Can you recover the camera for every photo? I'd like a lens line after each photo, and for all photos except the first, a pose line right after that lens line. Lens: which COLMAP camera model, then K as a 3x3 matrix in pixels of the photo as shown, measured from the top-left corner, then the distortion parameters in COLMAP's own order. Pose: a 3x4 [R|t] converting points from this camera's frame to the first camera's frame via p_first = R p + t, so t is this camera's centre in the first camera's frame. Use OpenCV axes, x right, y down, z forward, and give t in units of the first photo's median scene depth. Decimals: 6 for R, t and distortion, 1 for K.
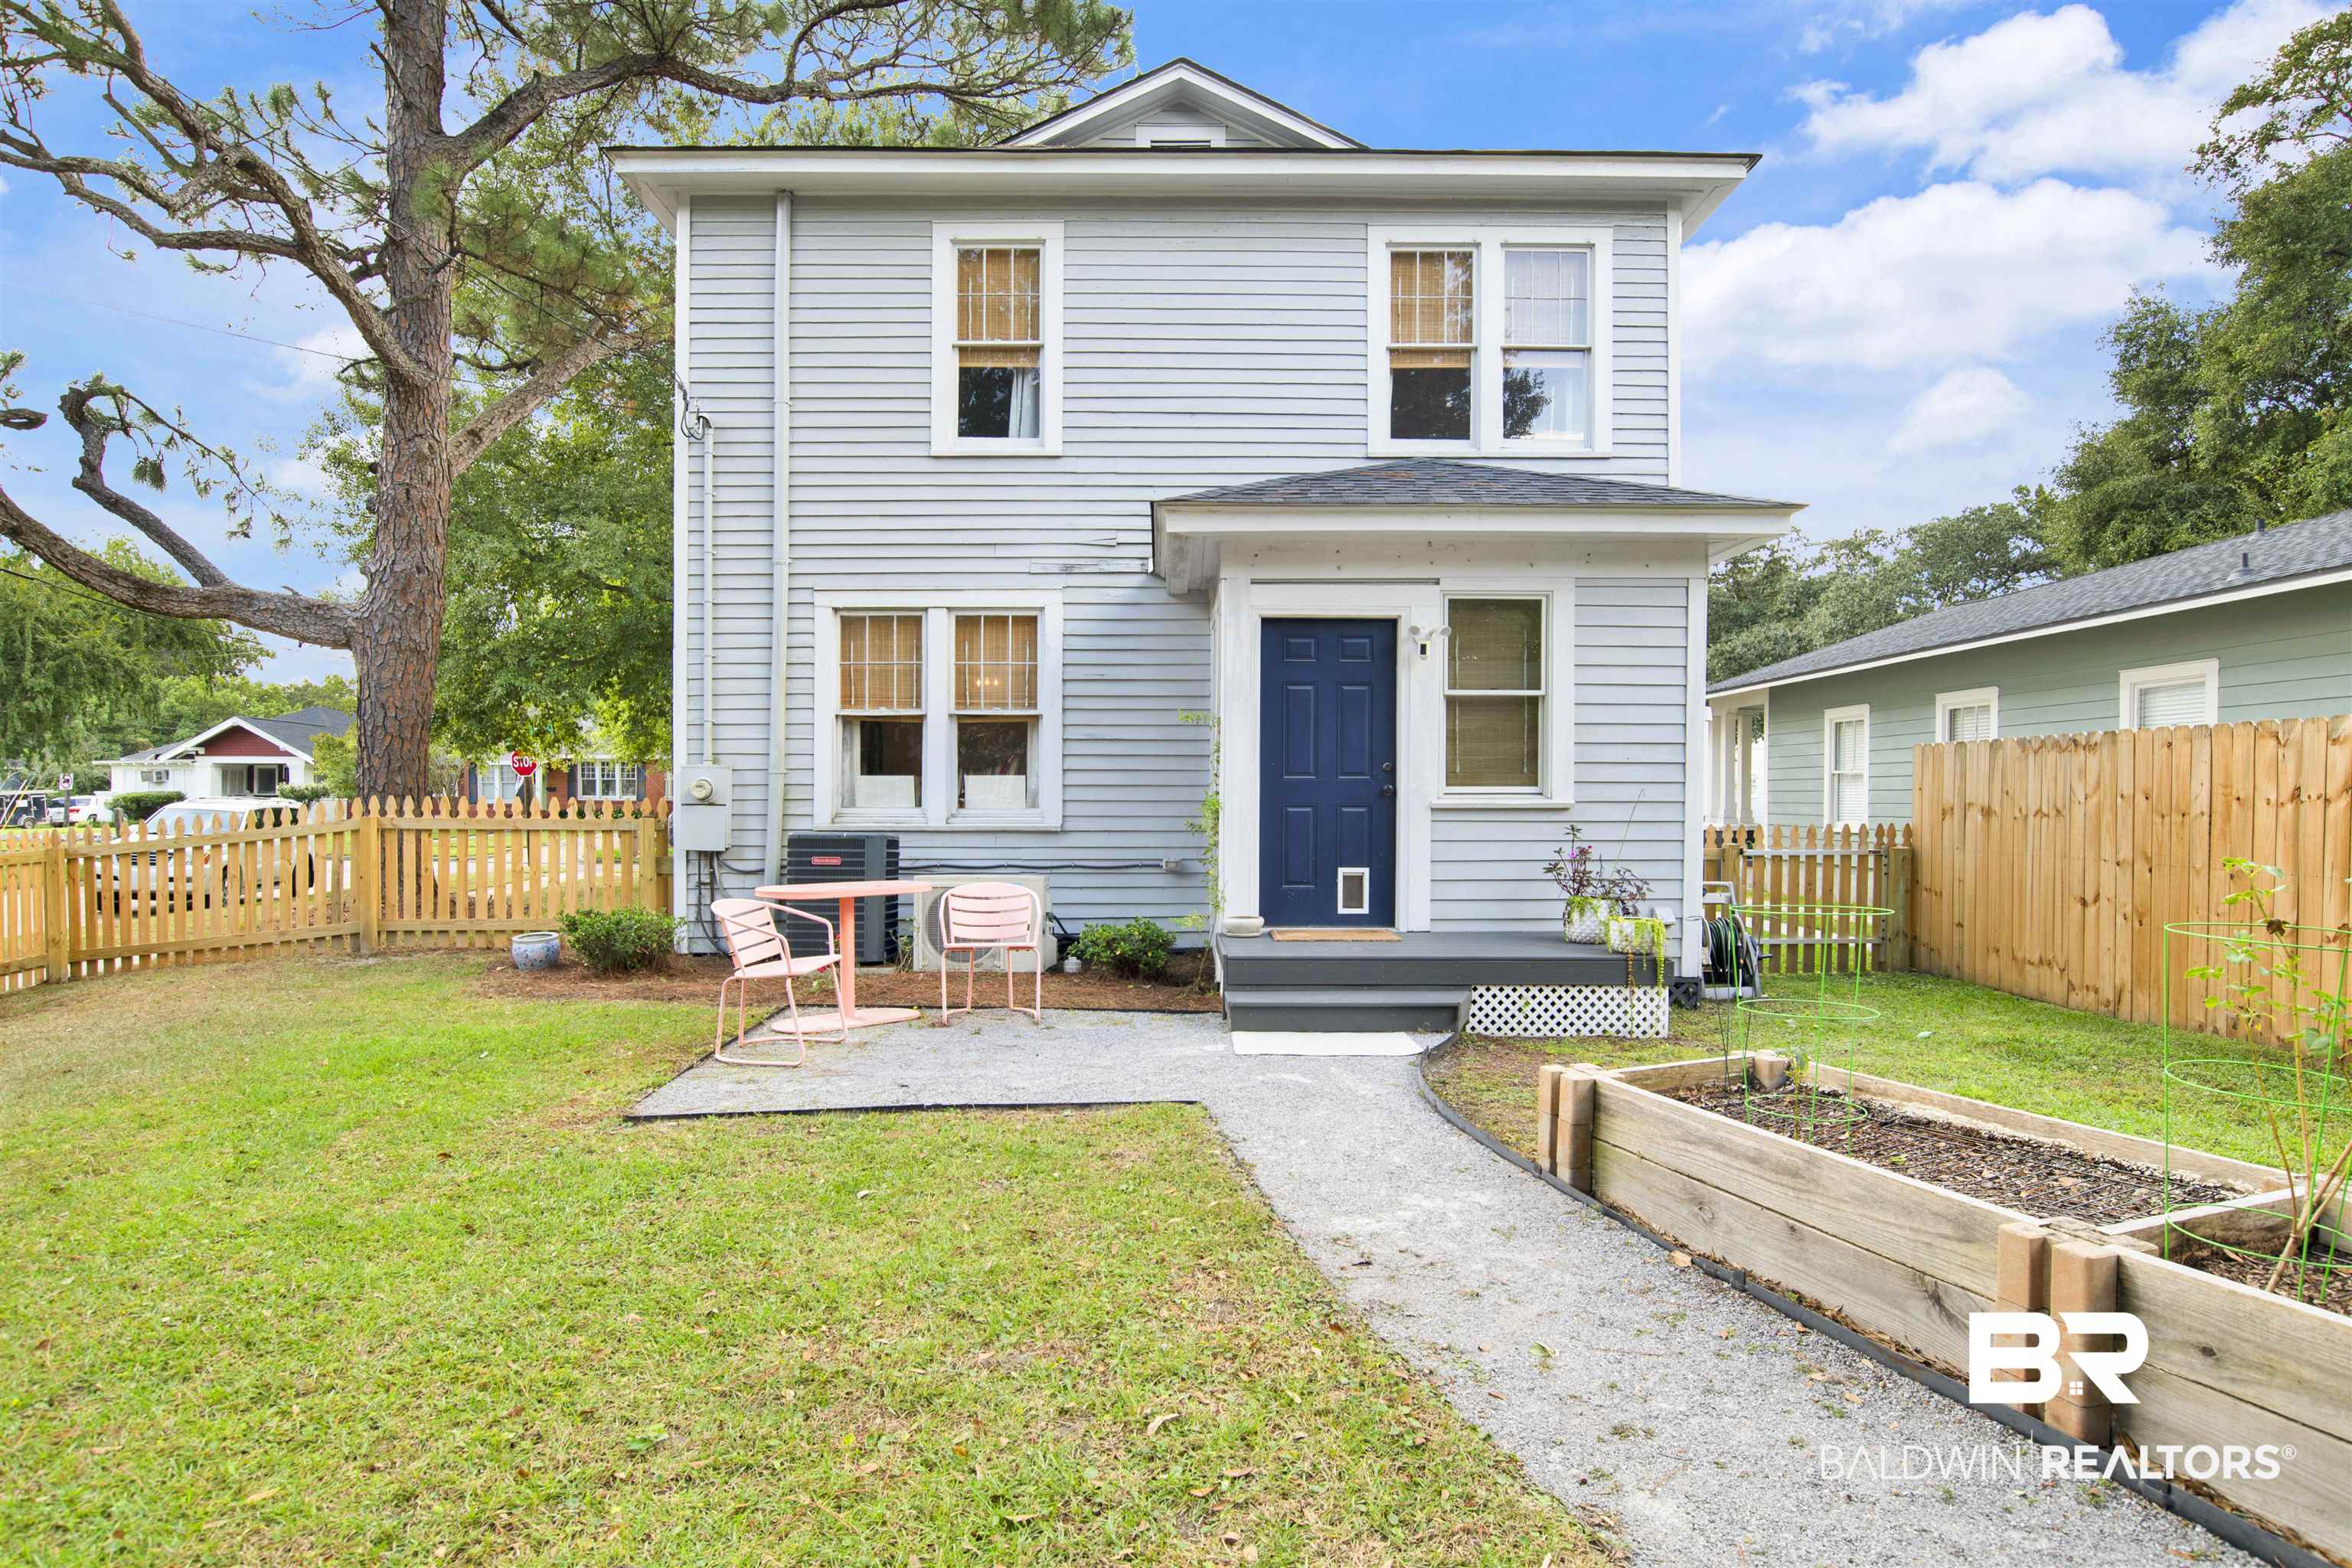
lens RADIAL K [[1267.8, 0, 1186.3], [0, 1267.8, 756.3], [0, 0, 1]] dist [-0.071213, 0.027727]
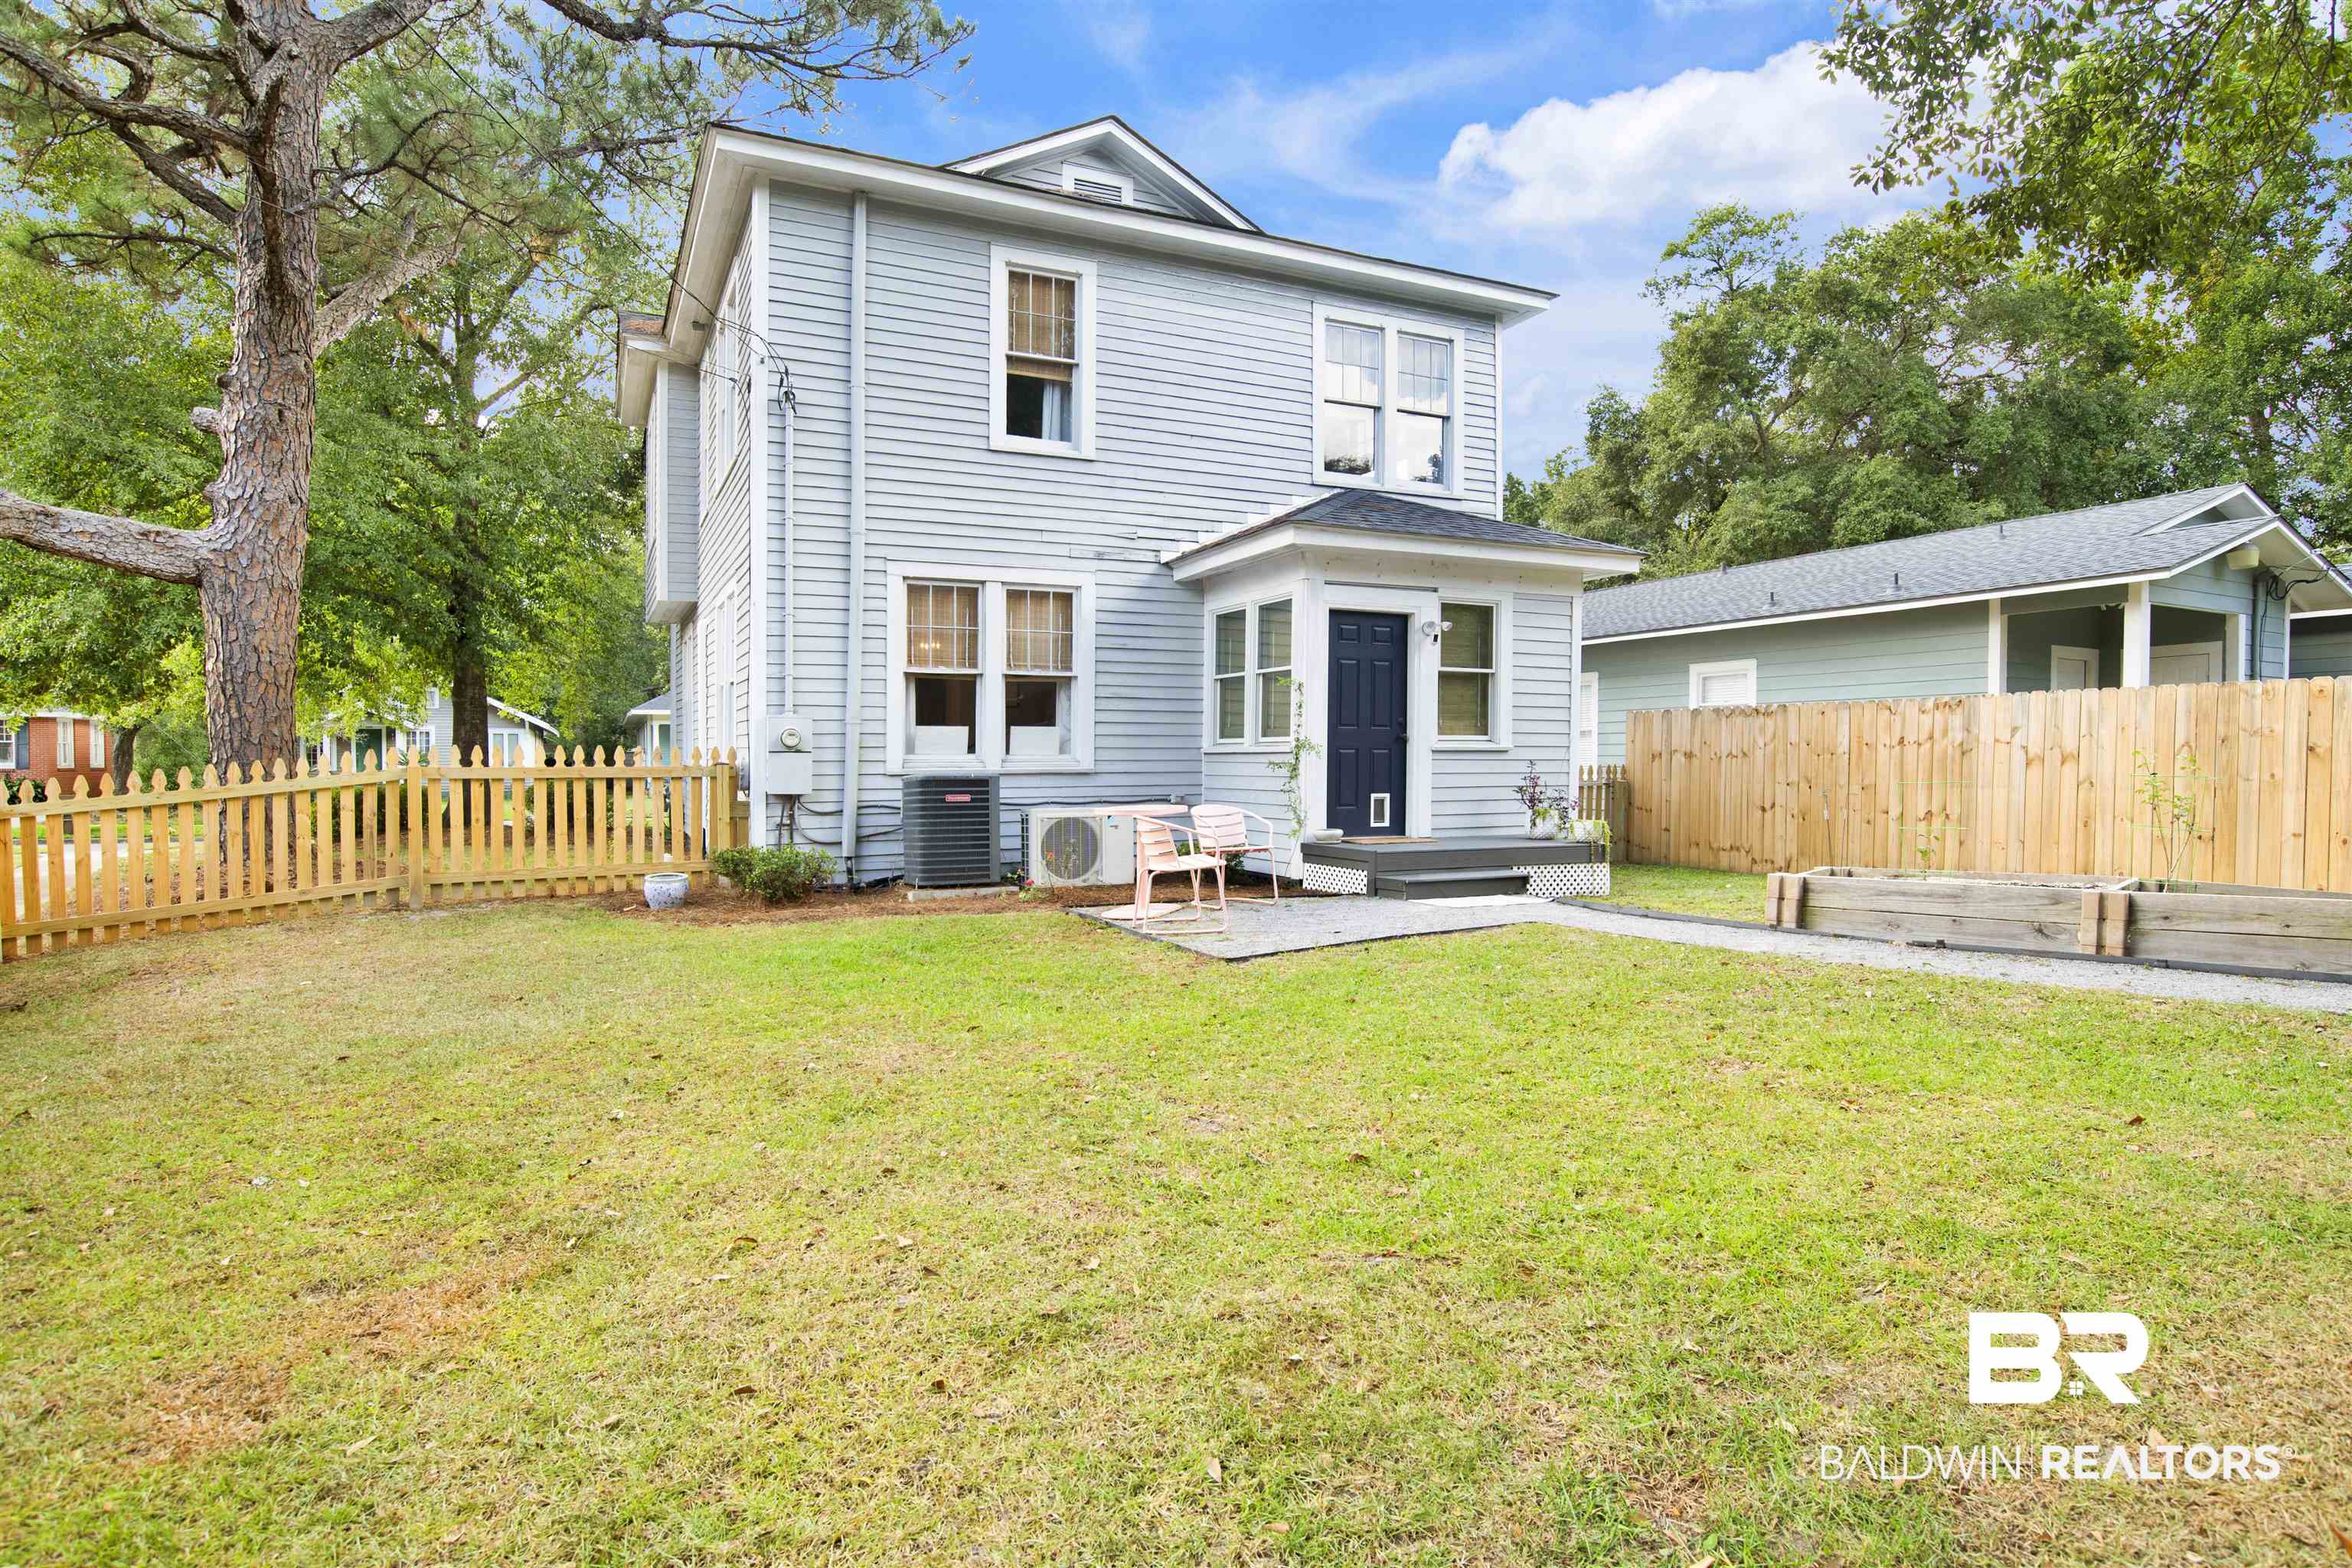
lens RADIAL K [[1251.9, 0, 1190.8], [0, 1251.9, 779.8], [0, 0, 1]] dist [-0.076715, 0.029170]
pose [[0.903008, -0.010592, 0.429492, -0.526915], [-0.009157, 0.998994, 0.043891, 0.012210], [-0.429525, -0.043567, 0.902003, -0.118550]]
